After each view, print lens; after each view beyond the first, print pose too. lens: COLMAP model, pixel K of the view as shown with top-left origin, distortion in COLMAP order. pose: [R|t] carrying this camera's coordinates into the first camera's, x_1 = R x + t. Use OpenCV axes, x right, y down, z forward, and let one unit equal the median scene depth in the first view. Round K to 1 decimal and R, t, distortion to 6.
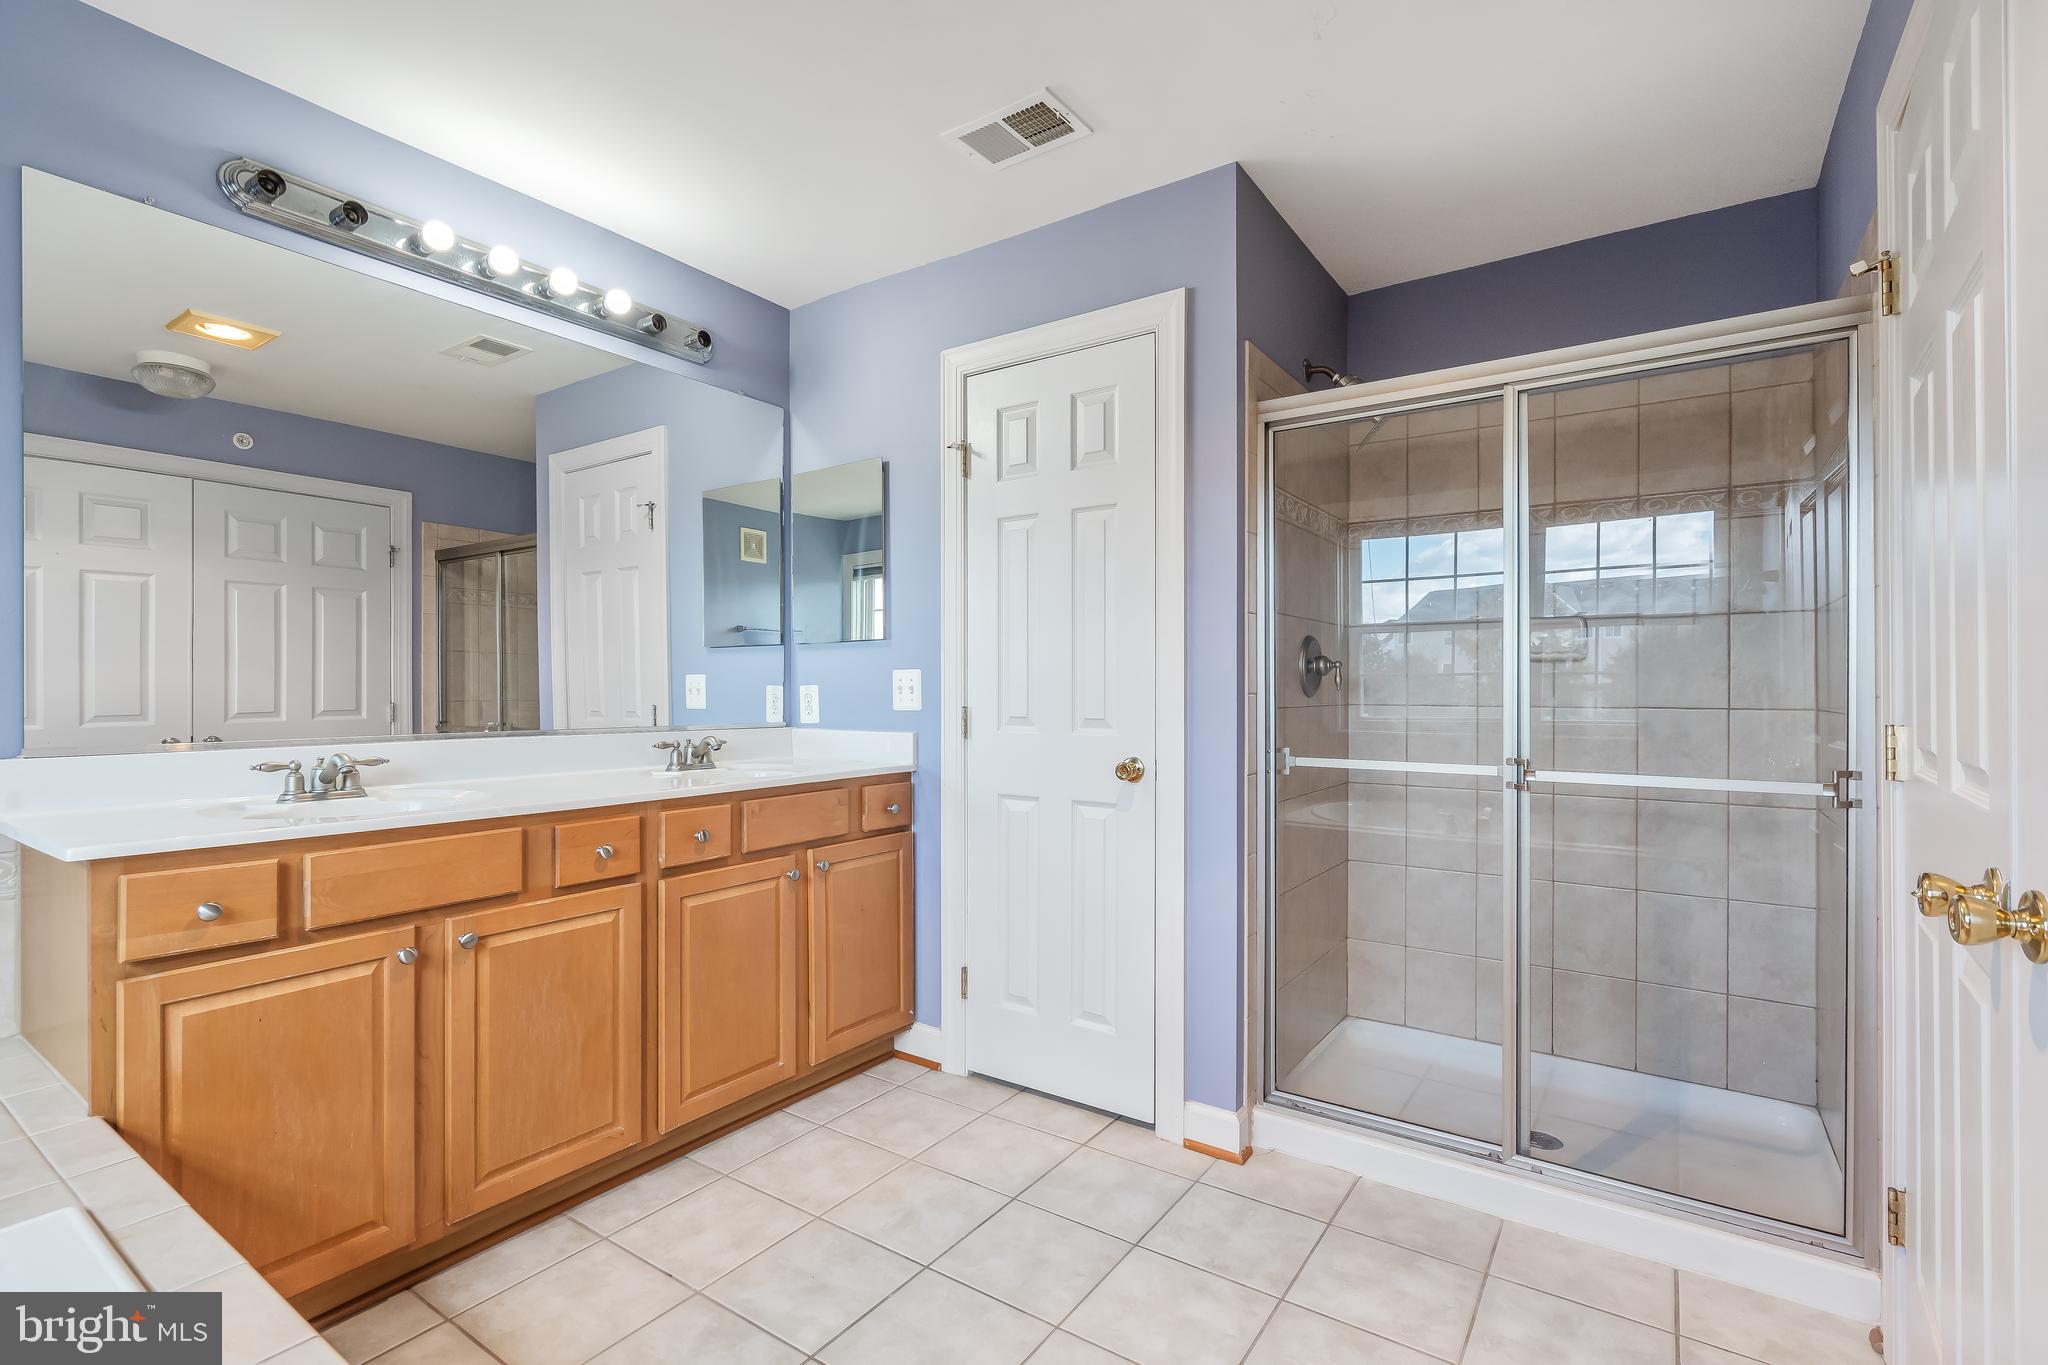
lens RADIAL K [[938.5, 0, 978.0], [0, 938.5, 690.8], [0, 0, 1]] dist [-0.004384, 0.002087]
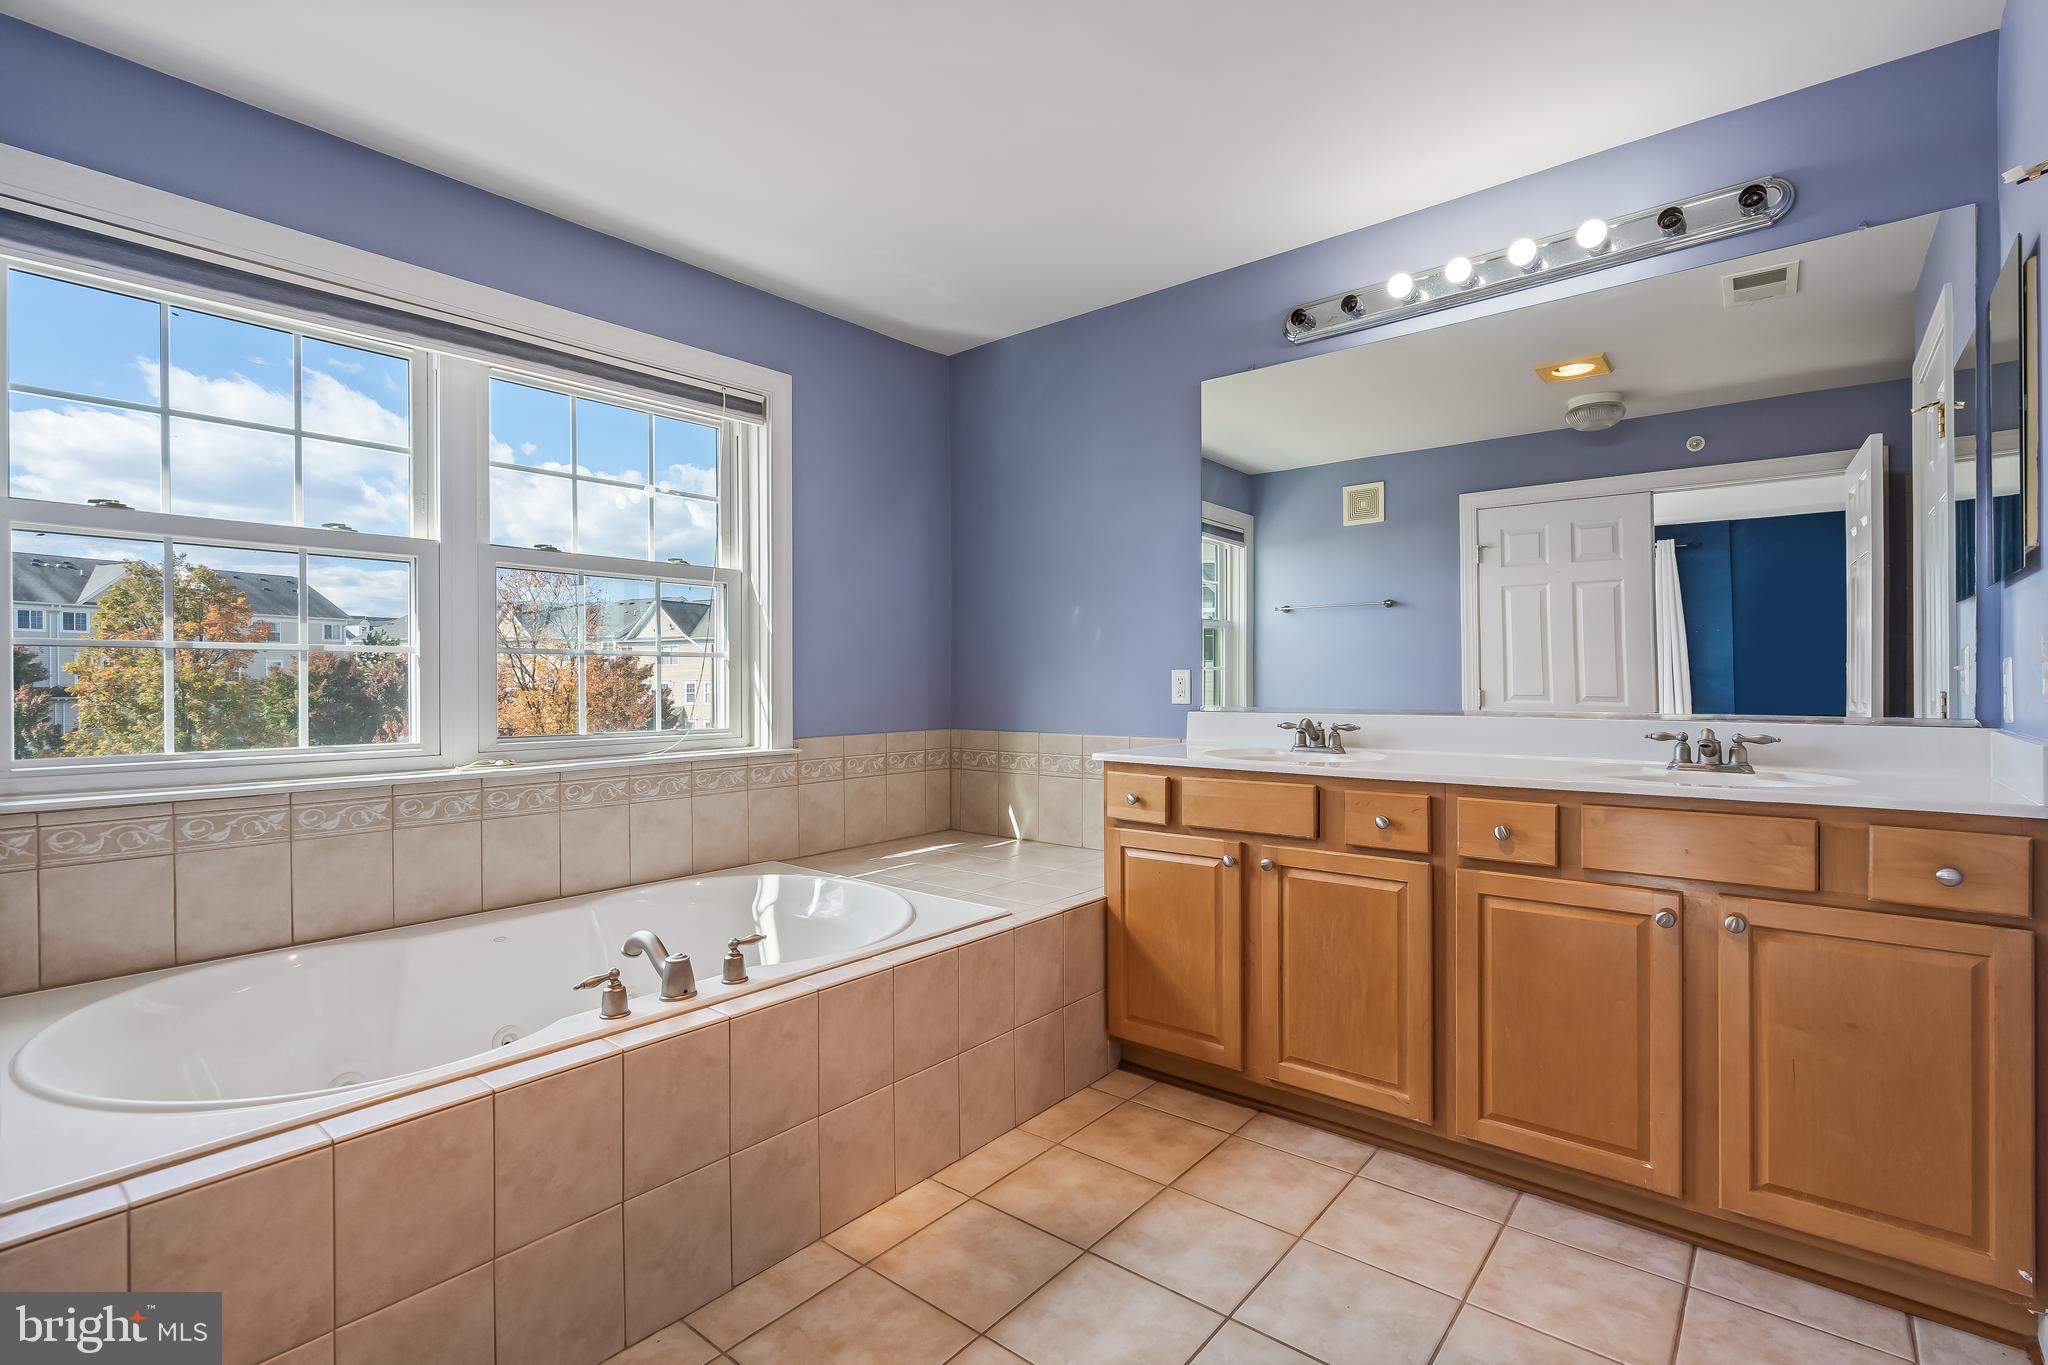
lens RADIAL K [[938.5, 0, 1065.9], [0, 938.5, 694.7], [0, 0, 1]] dist [-0.004384, 0.002087]
pose [[-0.044345, 0.011689, -0.998948, 0.647256], [0.000048, 0.999932, 0.011699, 0.015279], [0.999016, 0.000470, -0.044342, 0.667095]]
